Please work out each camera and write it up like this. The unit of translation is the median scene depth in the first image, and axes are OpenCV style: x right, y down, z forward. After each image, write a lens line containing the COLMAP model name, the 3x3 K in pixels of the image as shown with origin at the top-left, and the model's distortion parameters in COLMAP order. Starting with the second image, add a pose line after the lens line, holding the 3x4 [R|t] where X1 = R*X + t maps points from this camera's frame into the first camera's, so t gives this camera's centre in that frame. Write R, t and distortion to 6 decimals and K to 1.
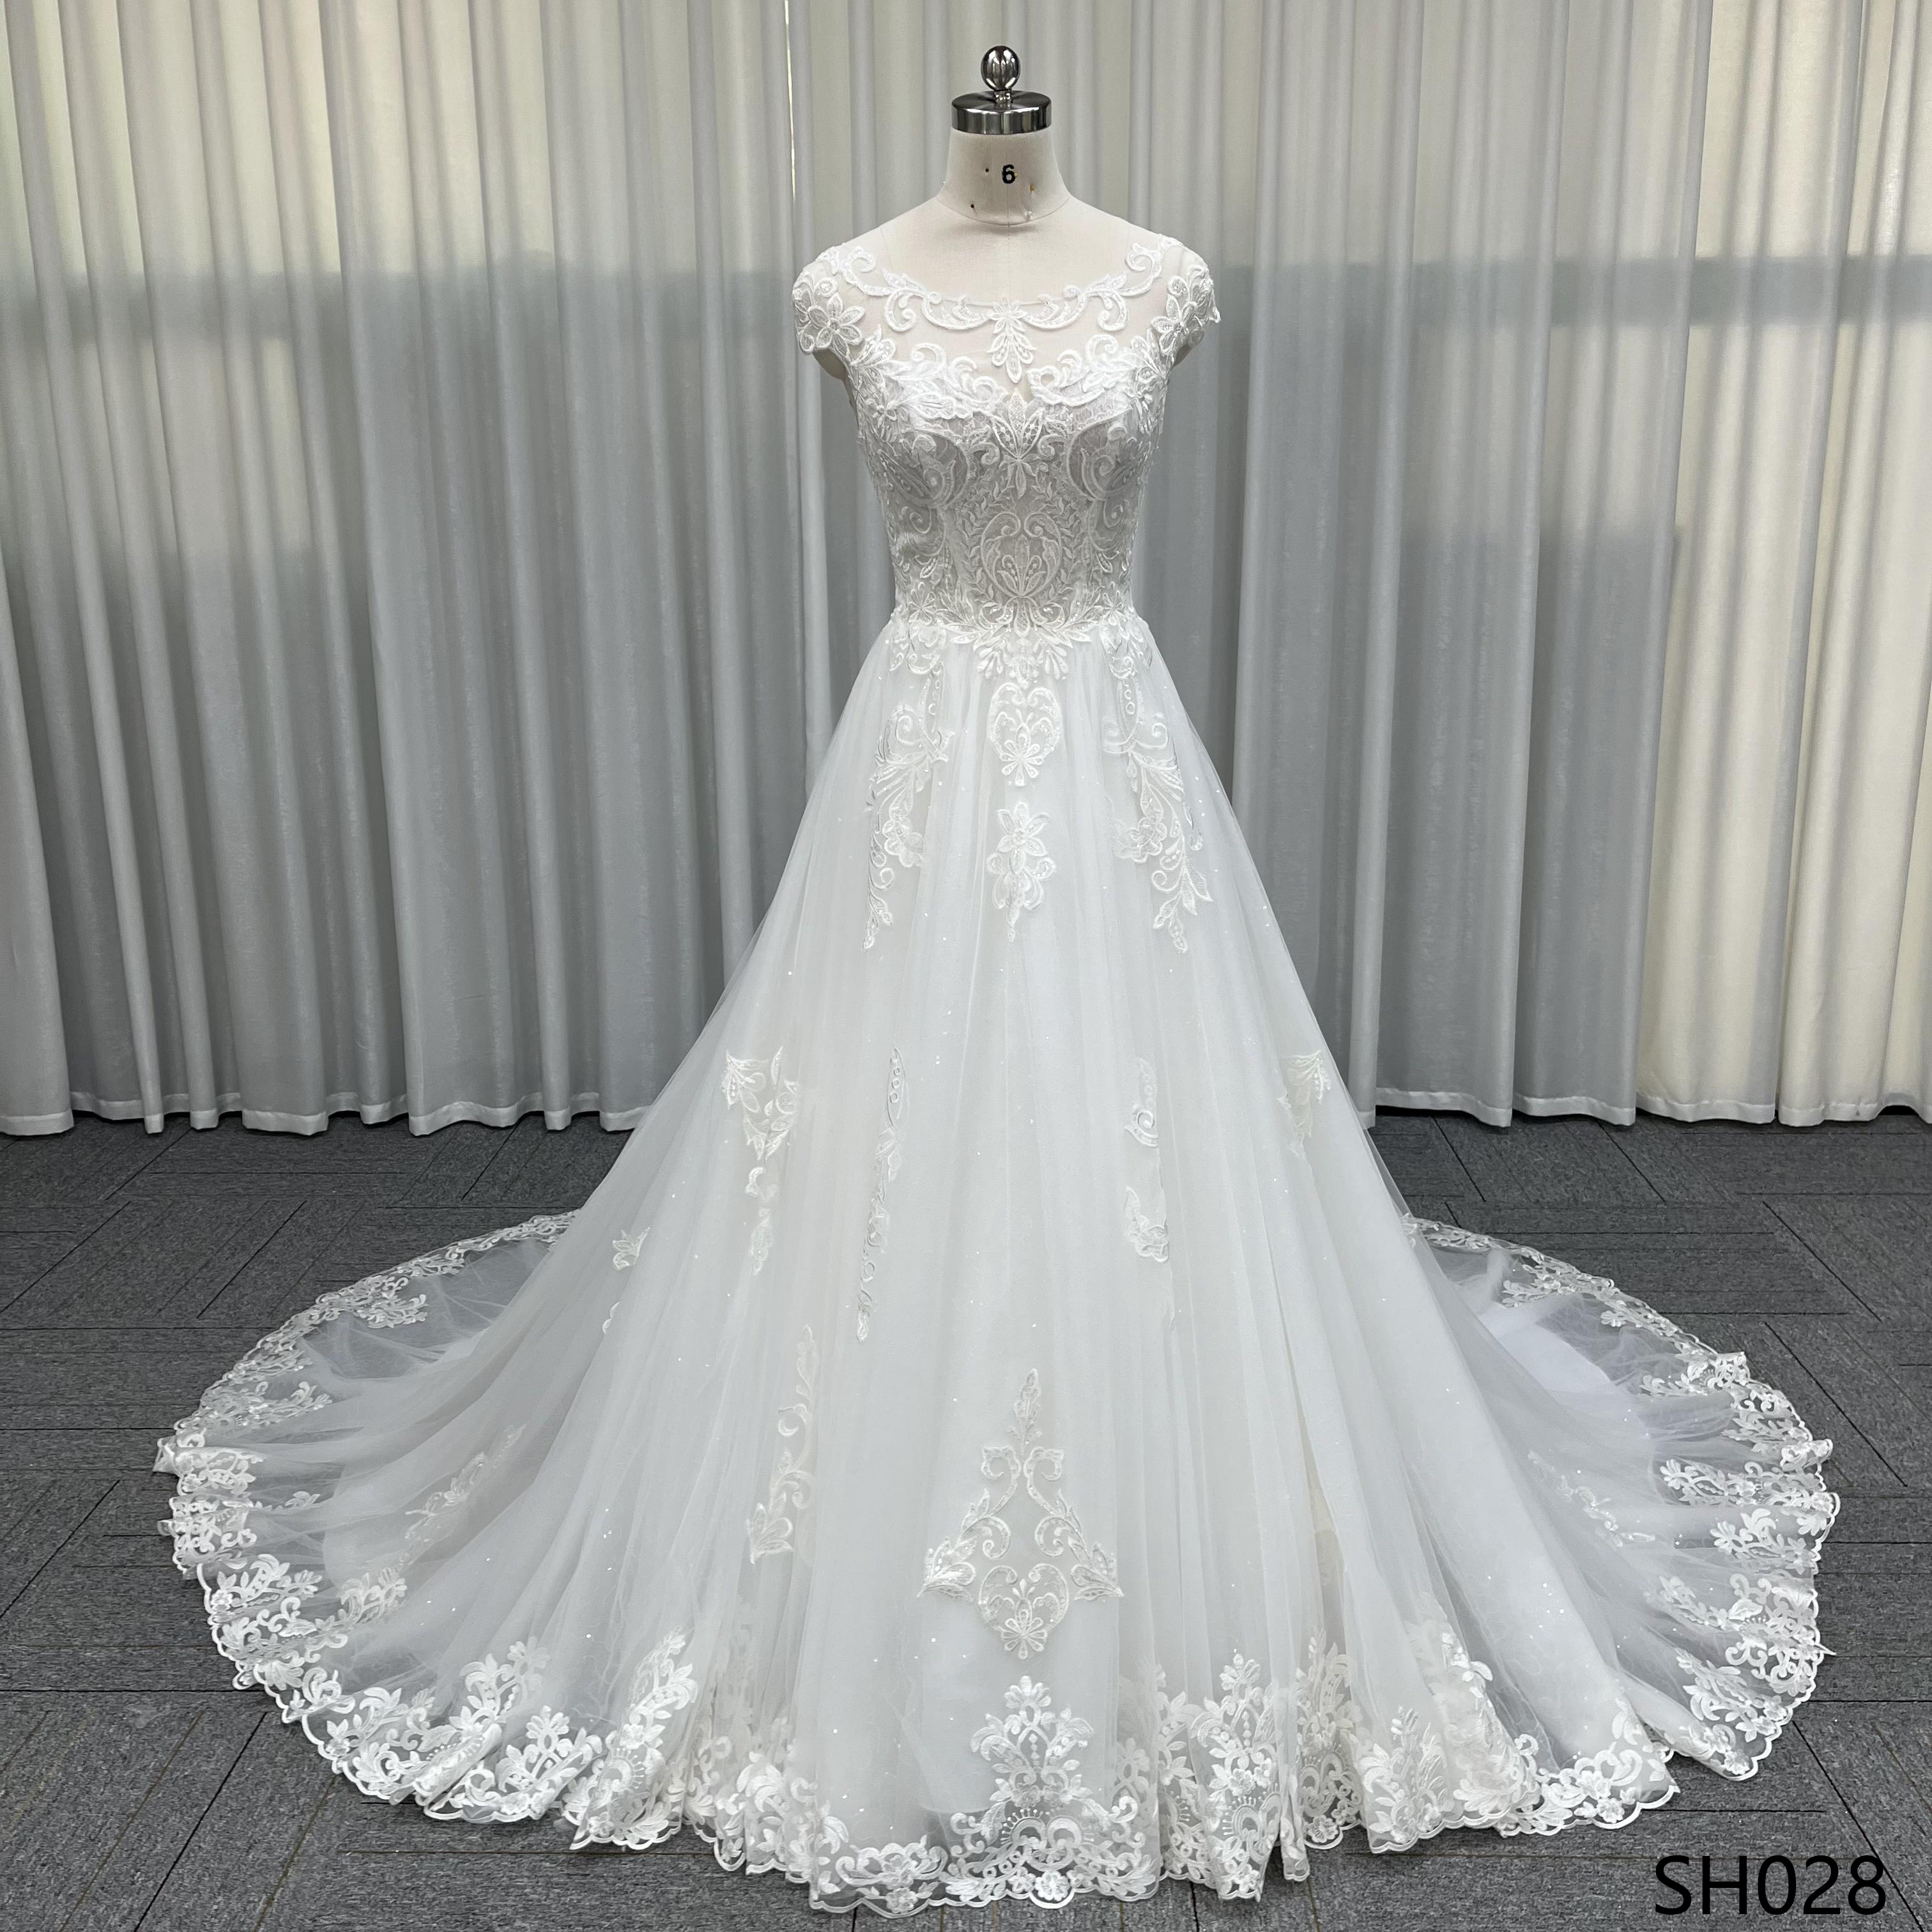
lens RADIAL K [[2035.2, 0, 998.3], [0, 2035.2, 976.1], [0, 0, 1]] dist [0.055063, -0.043220]
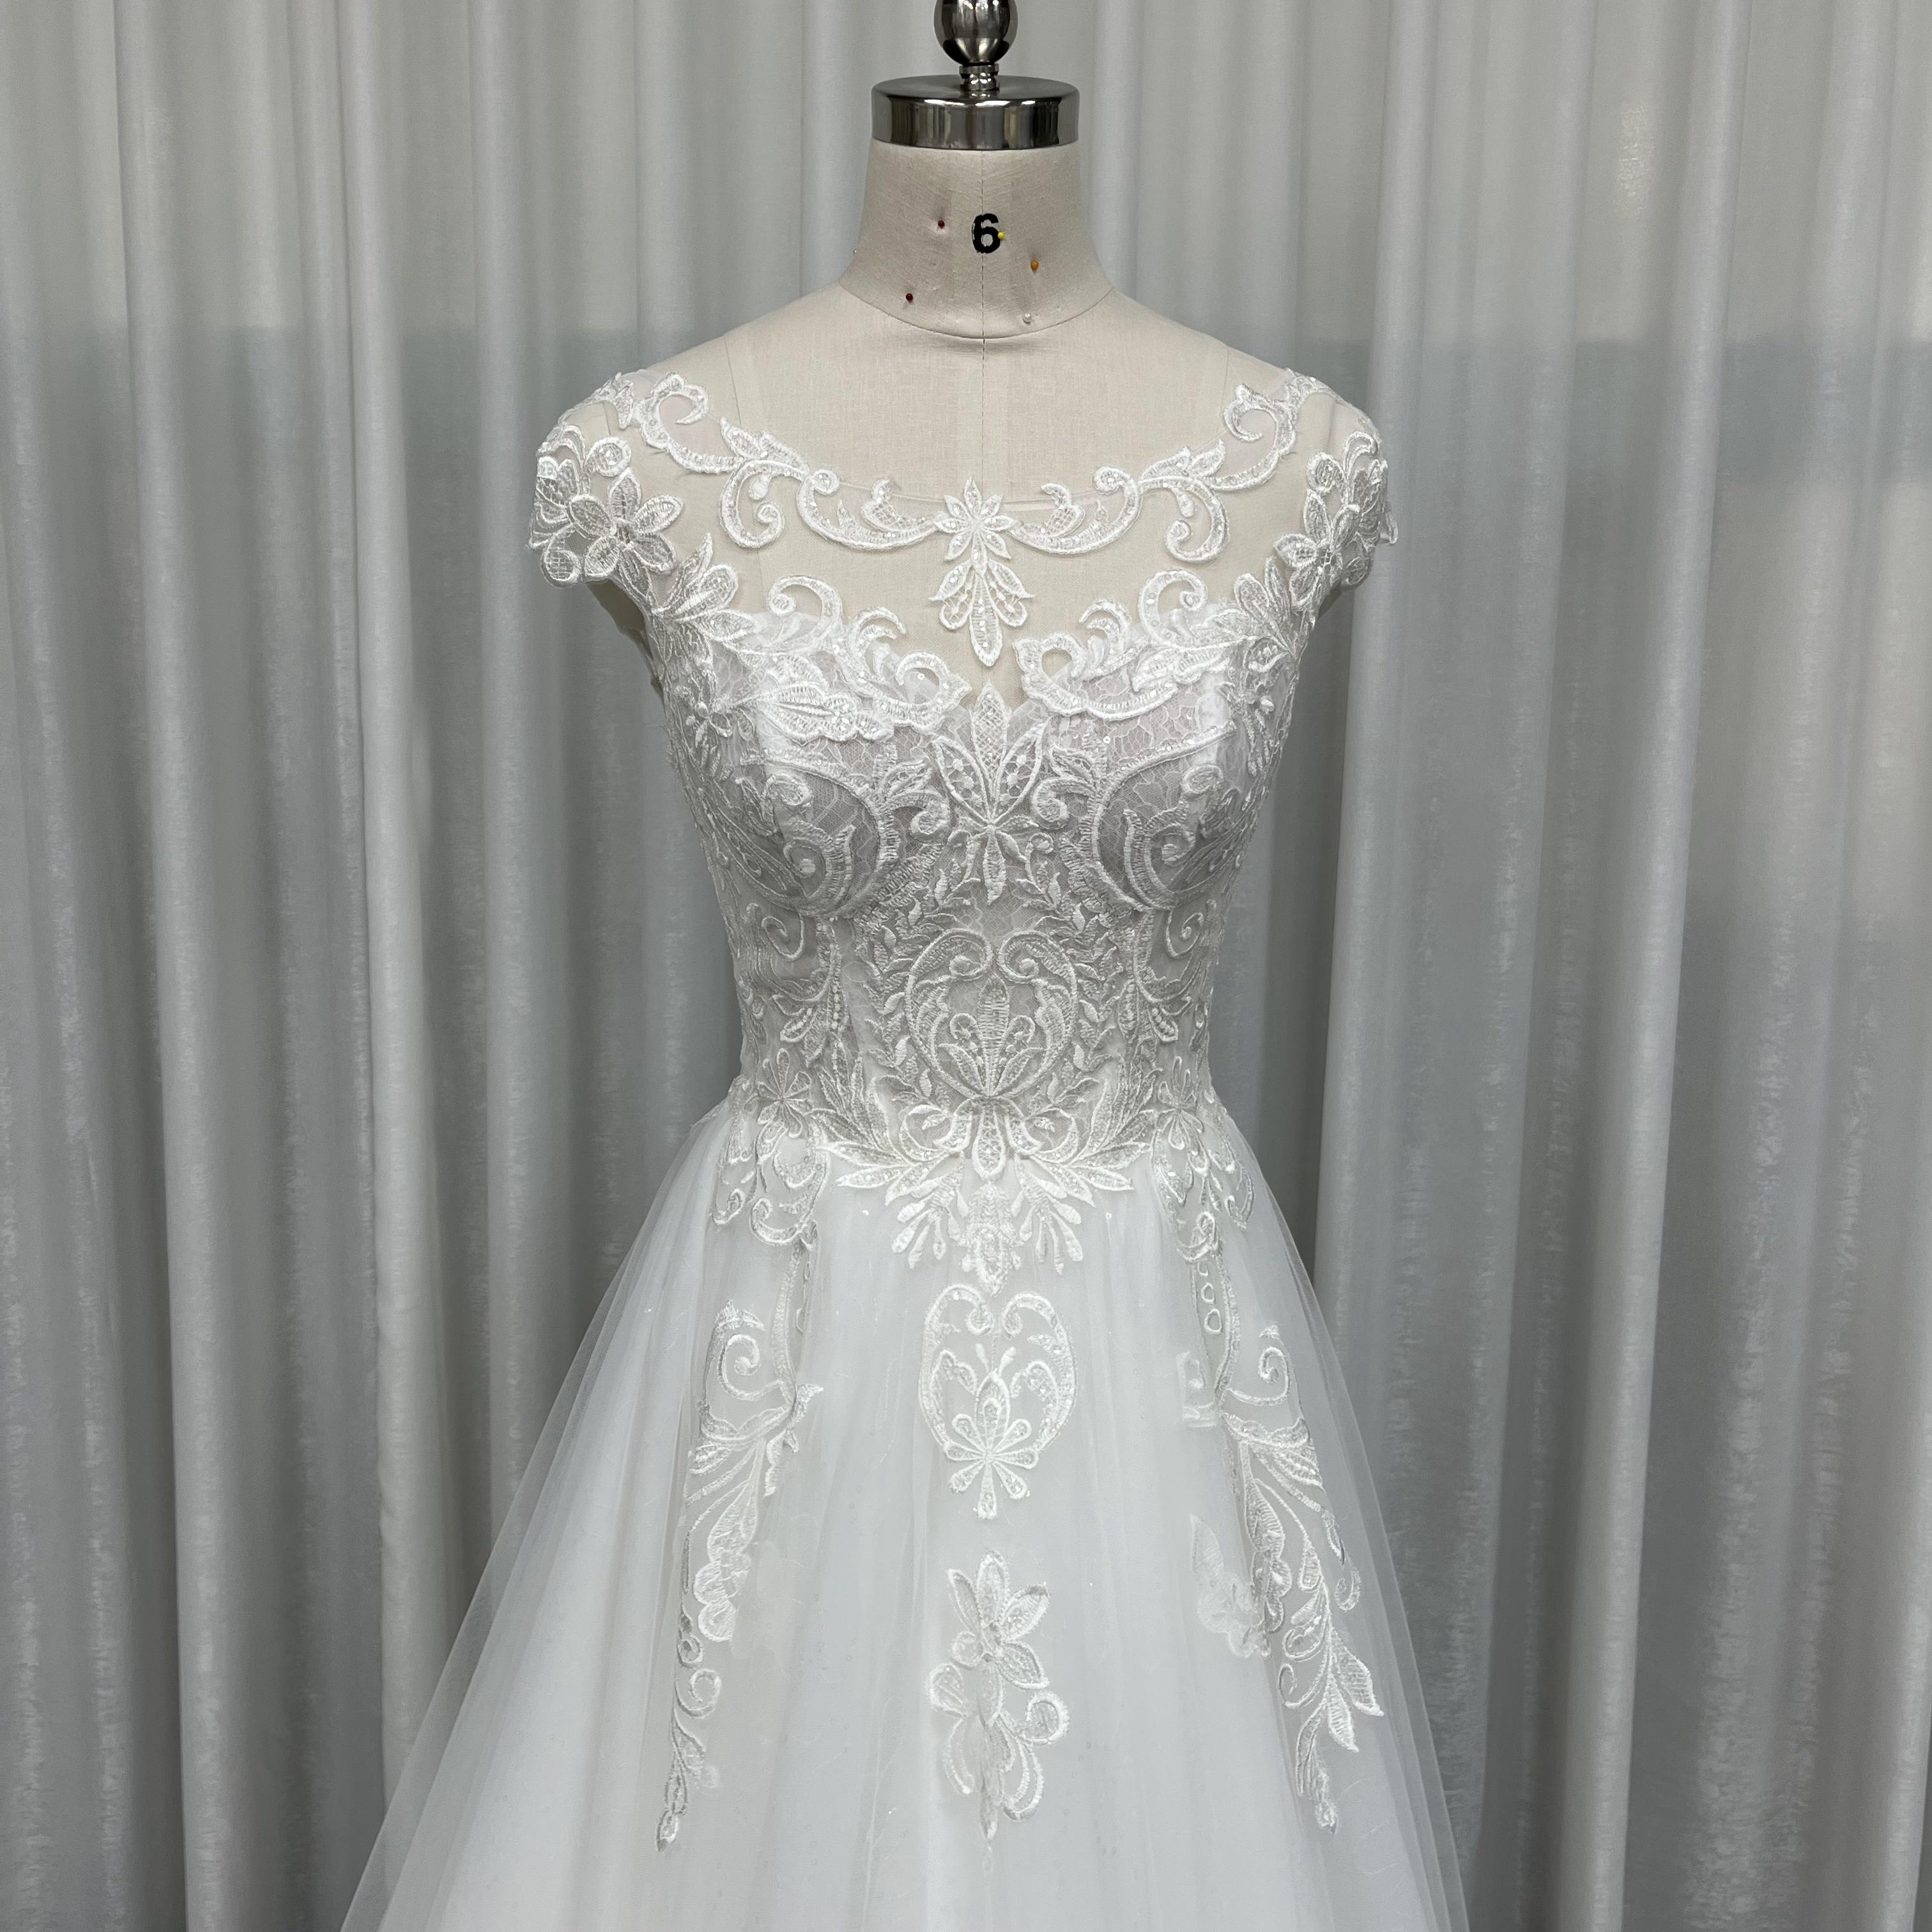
lens RADIAL K [[2033.3, 0, 986.5], [0, 2033.3, 963.3], [0, 0, 1]] dist [0.075867, -0.152557]
pose [[0.999570, 0.029296, 0.001585, 0.008848], [-0.029106, 0.996988, -0.071887, -0.180835], [-0.003686, 0.071810, 0.997412, 0.516019]]
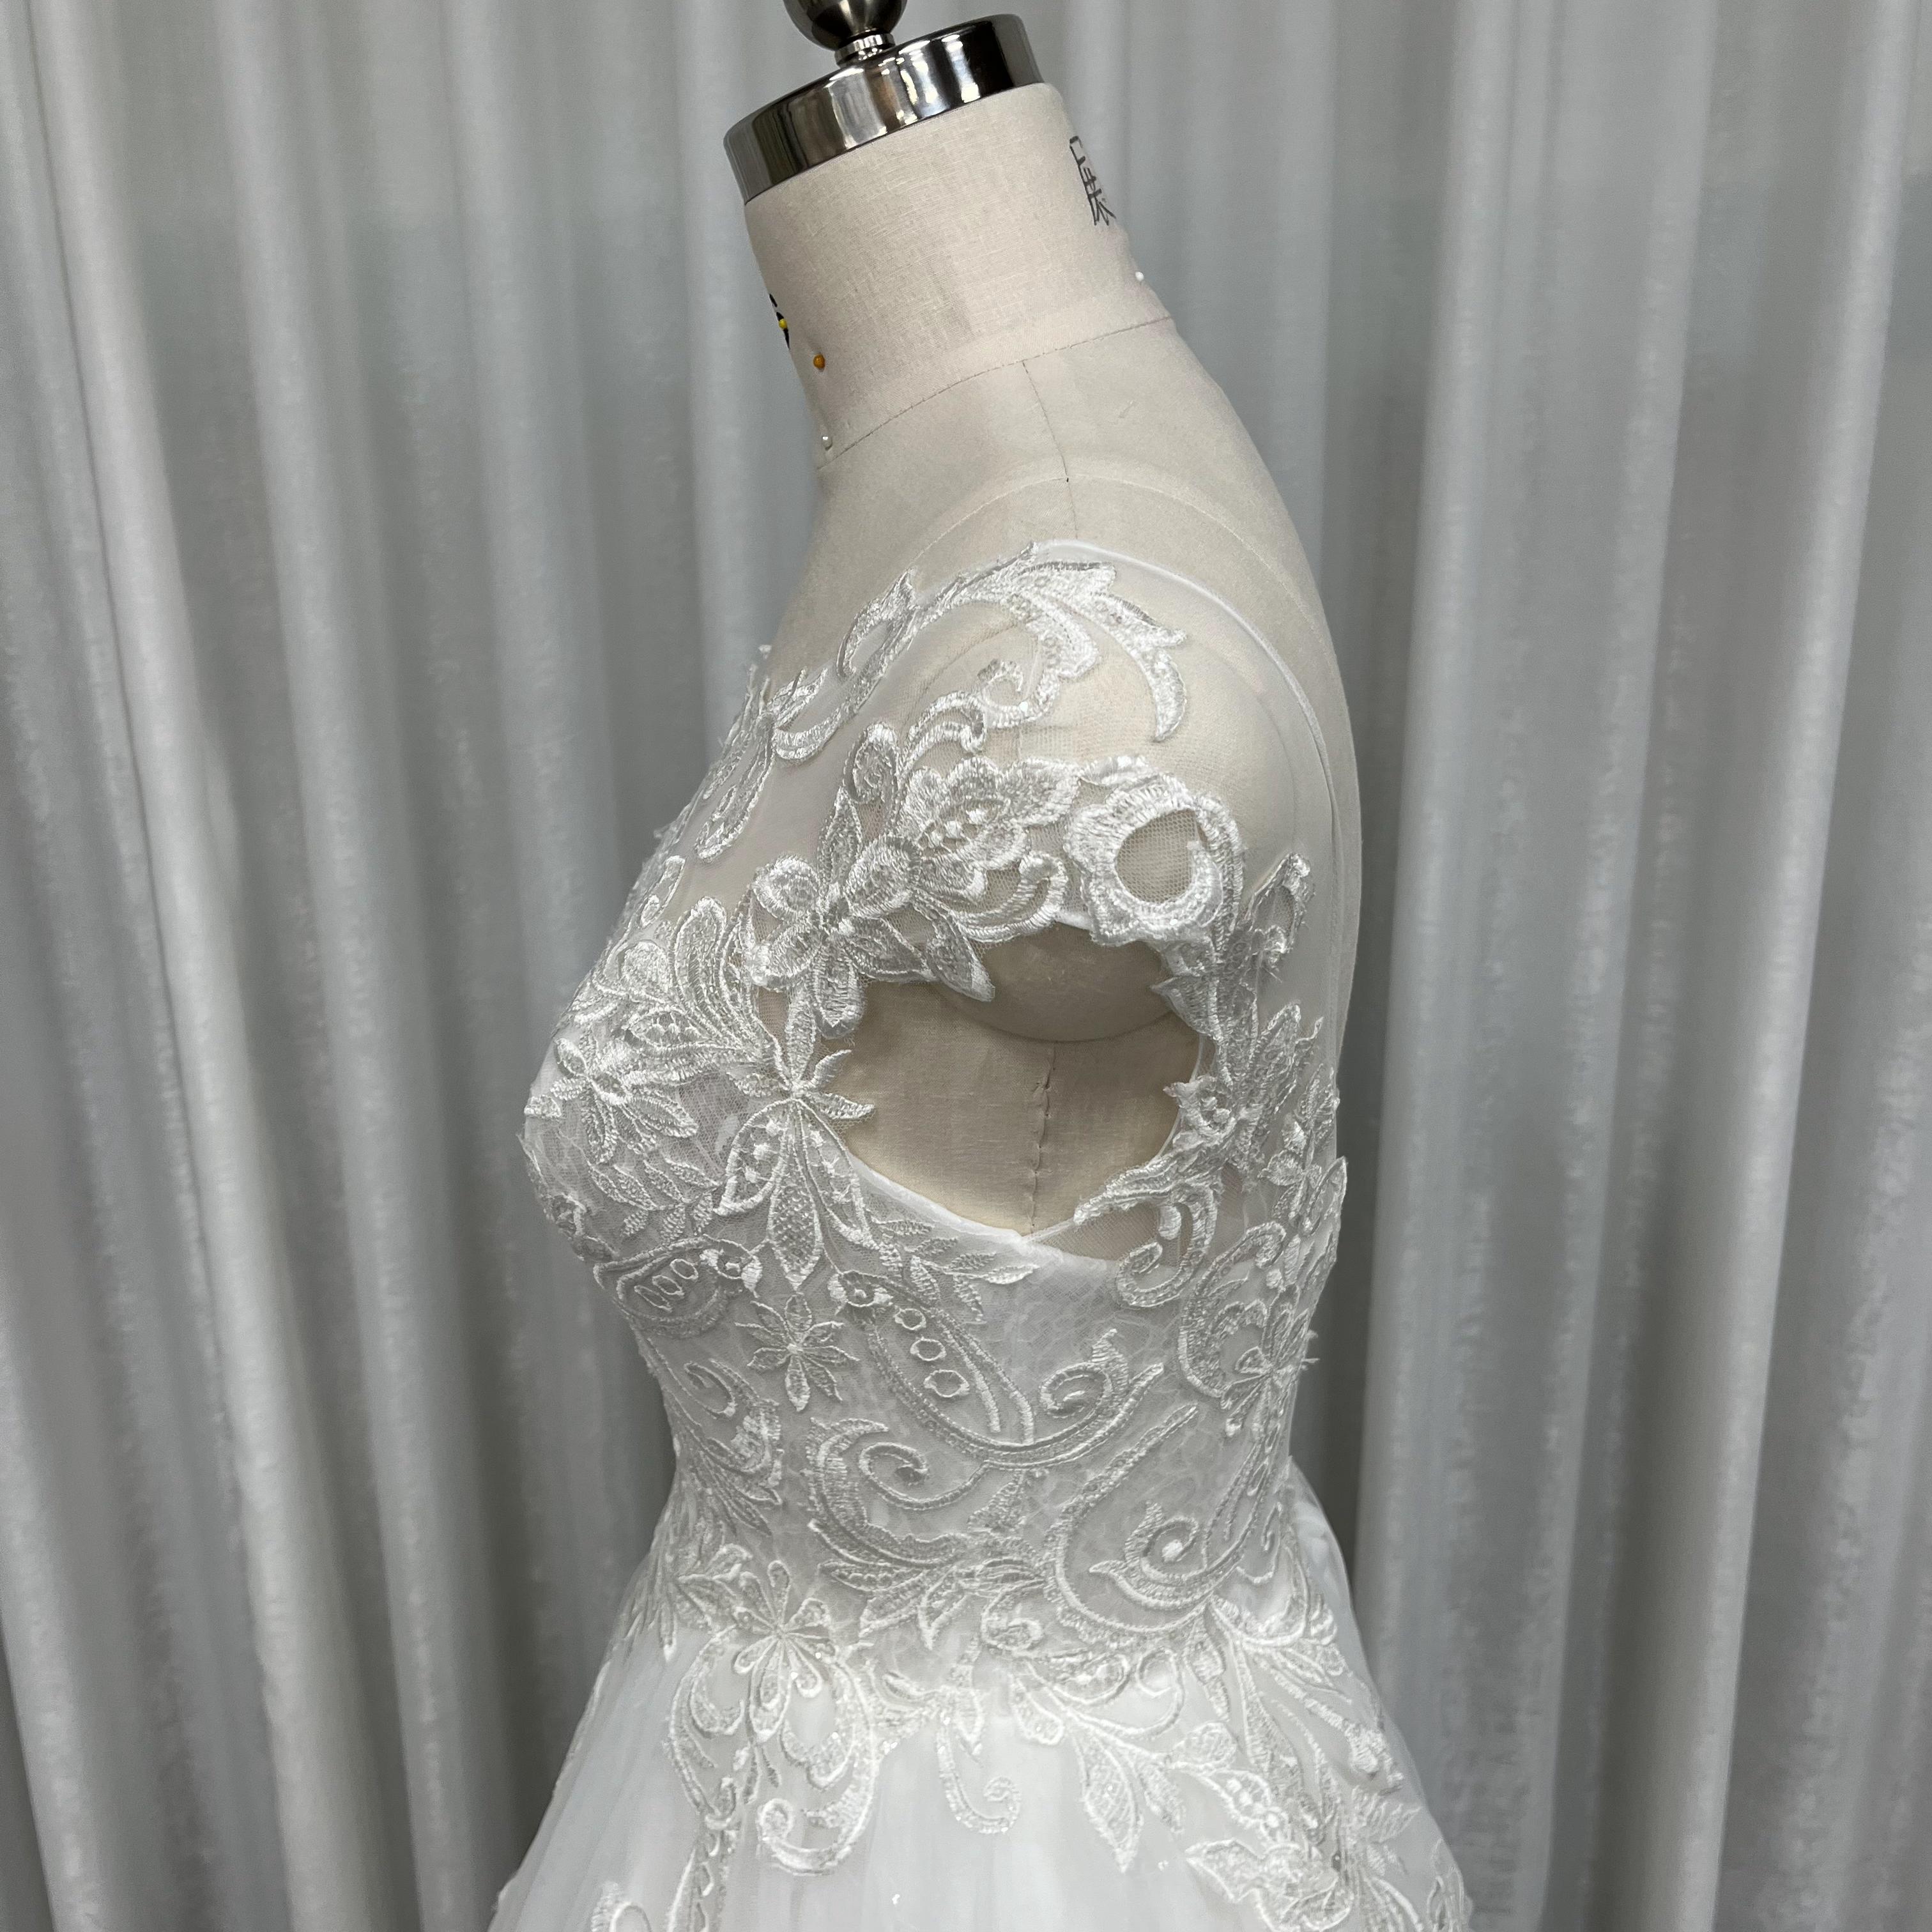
lens RADIAL K [[2046.3, 0, 966.0], [0, 2046.3, 966.0], [0, 0, 1]] dist [0.026153, -0.021584]
pose [[0.998173, -0.024414, 0.055262, -0.026049], [0.020139, 0.996856, 0.076632, -0.313928], [-0.056959, -0.075379, 0.995527, 0.685408]]
